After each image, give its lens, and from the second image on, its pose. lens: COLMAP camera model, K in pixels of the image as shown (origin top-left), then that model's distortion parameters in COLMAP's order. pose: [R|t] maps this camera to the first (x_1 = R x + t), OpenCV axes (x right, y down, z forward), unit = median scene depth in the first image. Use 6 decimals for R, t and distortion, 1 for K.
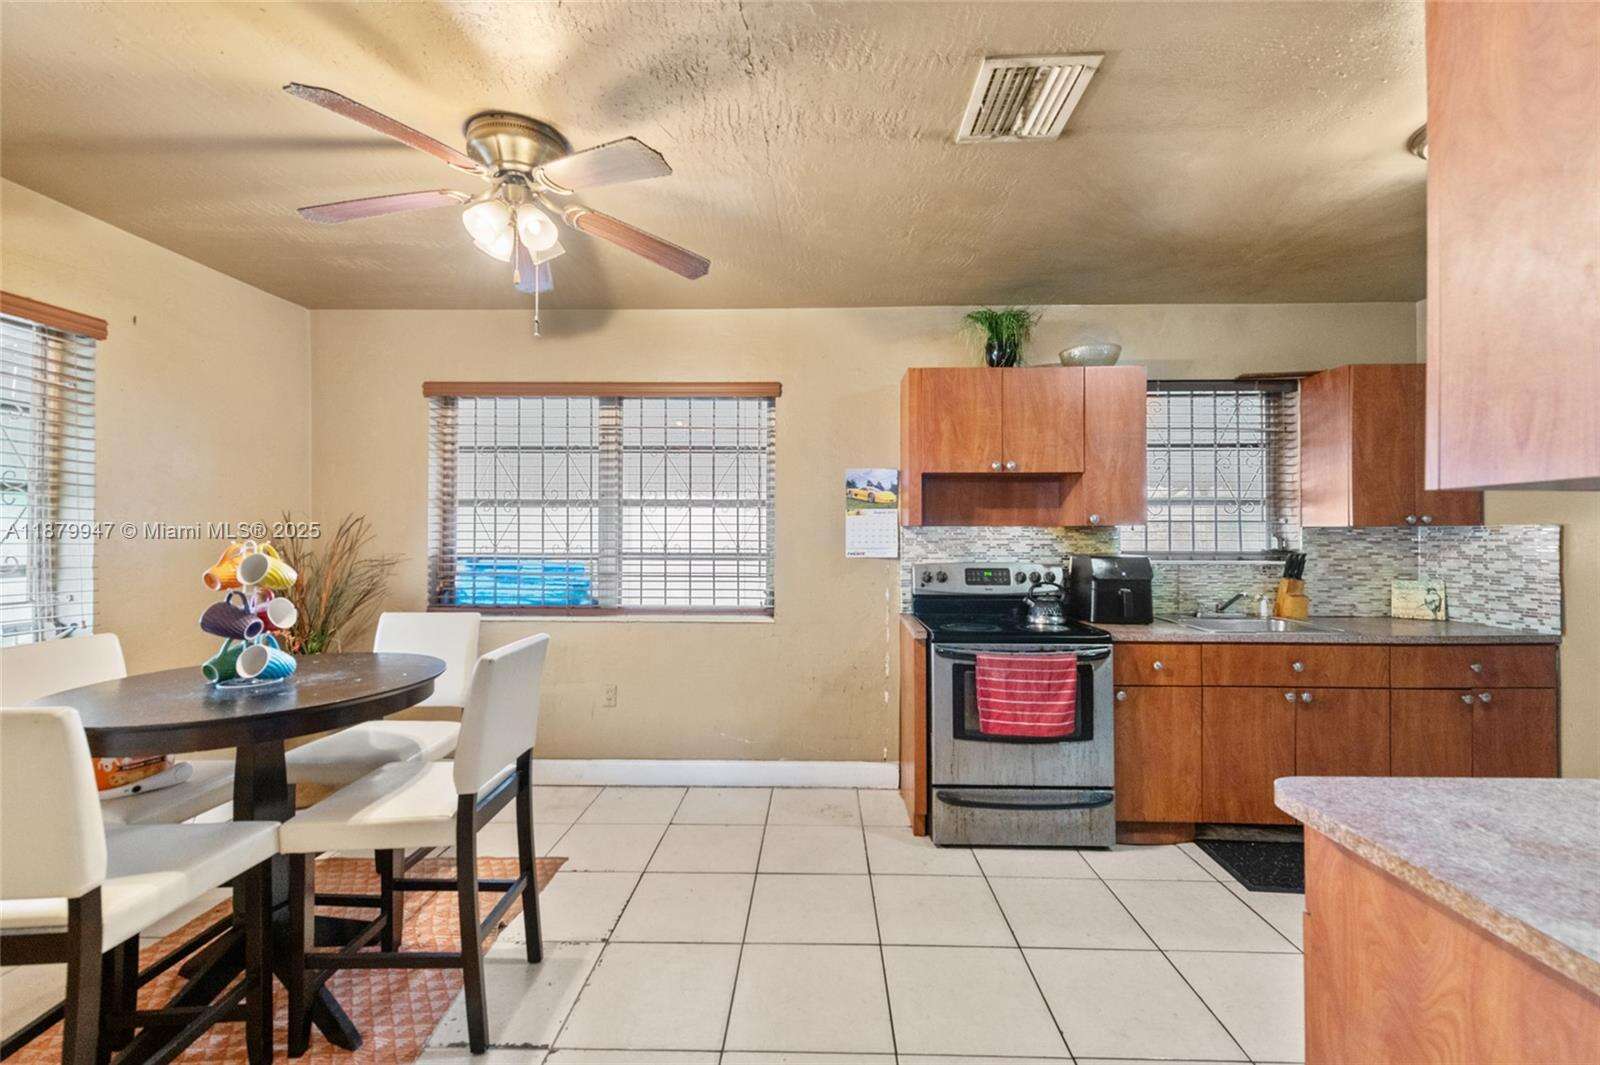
lens RADIAL K [[666.7, 0, 806.0], [0, 666.7, 533.4], [0, 0, 1]] dist [0.003718, 0.000172]
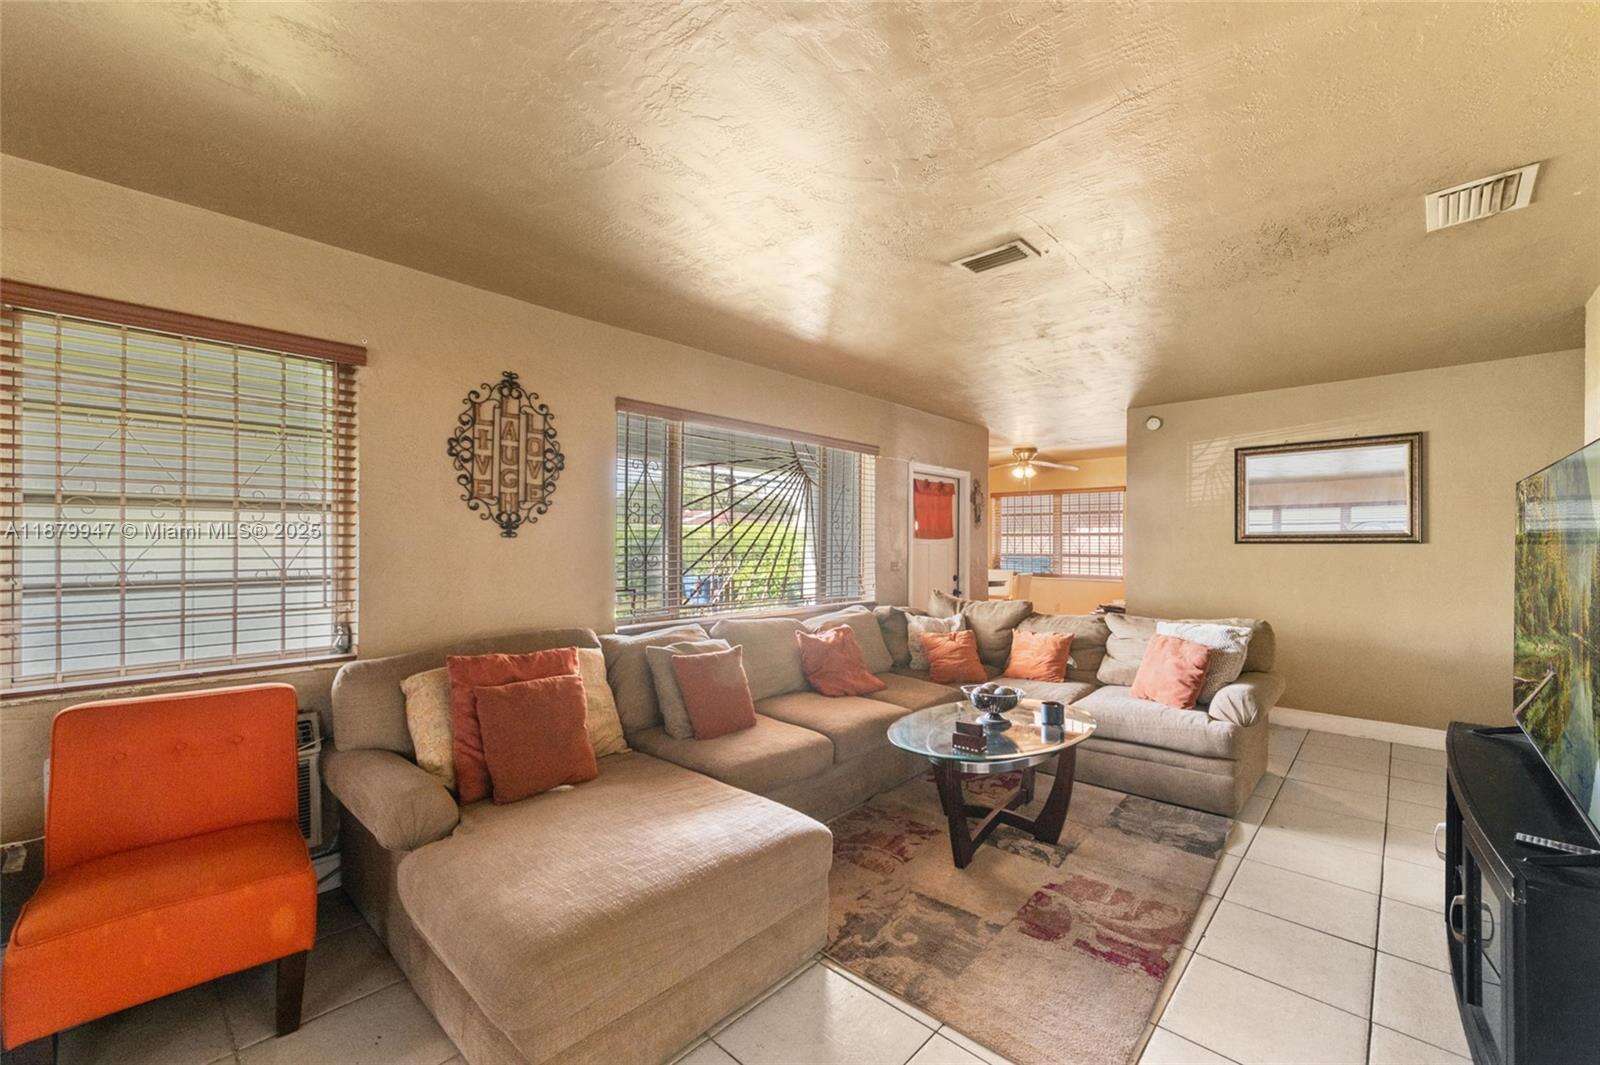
lens RADIAL K [[647.9, 0, 803.0], [0, 647.9, 533.3], [0, 0, 1]] dist [0.011415, -0.002357]
pose [[0.755392, -0.004863, -0.655255, 0.649800], [0.006953, 0.999976, 0.000593, -0.062144], [0.655237, -0.005004, 0.755407, -1.647450]]
